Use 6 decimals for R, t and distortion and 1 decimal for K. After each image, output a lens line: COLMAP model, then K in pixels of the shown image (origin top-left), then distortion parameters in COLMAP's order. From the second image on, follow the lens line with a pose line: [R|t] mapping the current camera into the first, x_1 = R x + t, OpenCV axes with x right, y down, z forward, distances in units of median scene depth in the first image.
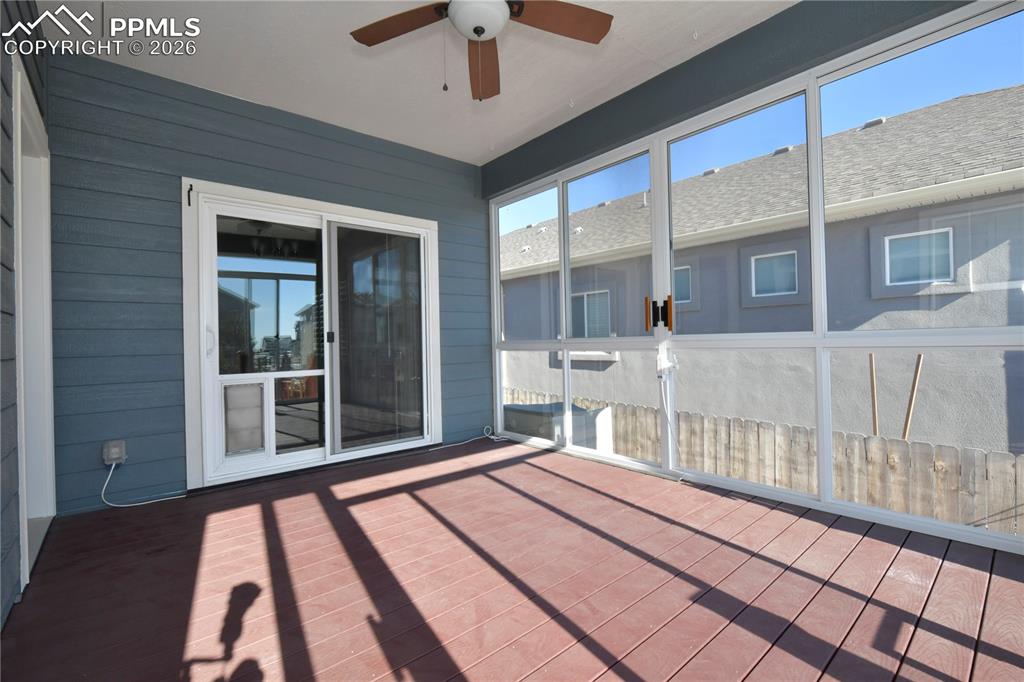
lens RADIAL K [[443.3, 0, 510.4], [0, 443.3, 339.2], [0, 0, 1]] dist [-0.009866, -0.000279]
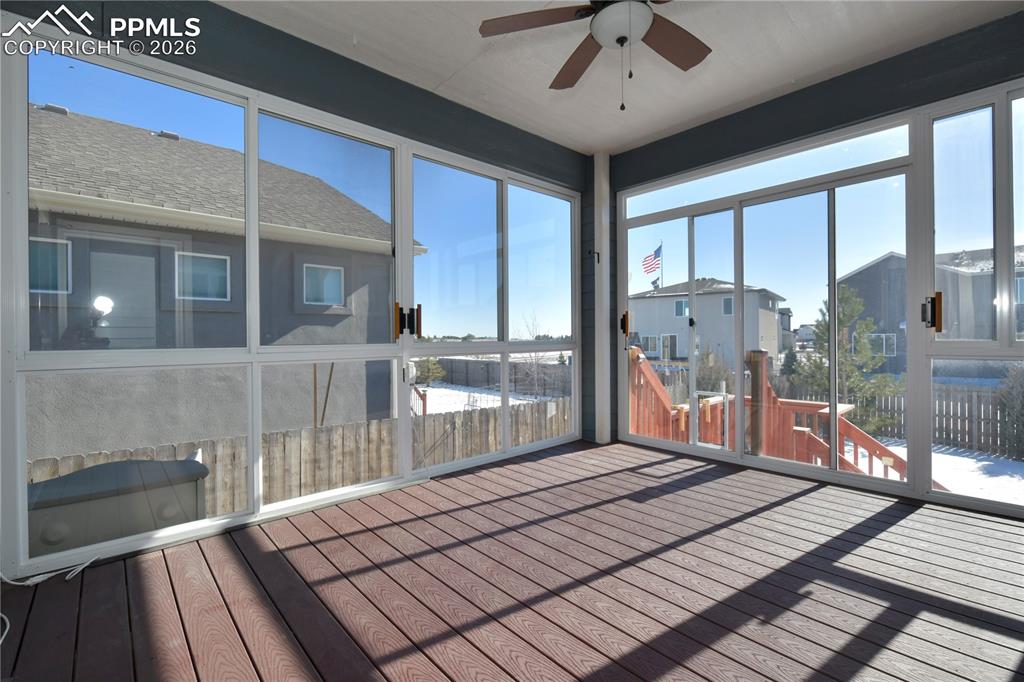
lens RADIAL K [[443.3, 0, 509.8], [0, 443.3, 337.6], [0, 0, 1]] dist [-0.009866, -0.000279]
pose [[-0.004290, 0.020526, 0.999780, -0.500958], [0.005980, 0.999772, -0.020501, 0.001069], [-0.999973, 0.005891, -0.004412, 0.593618]]
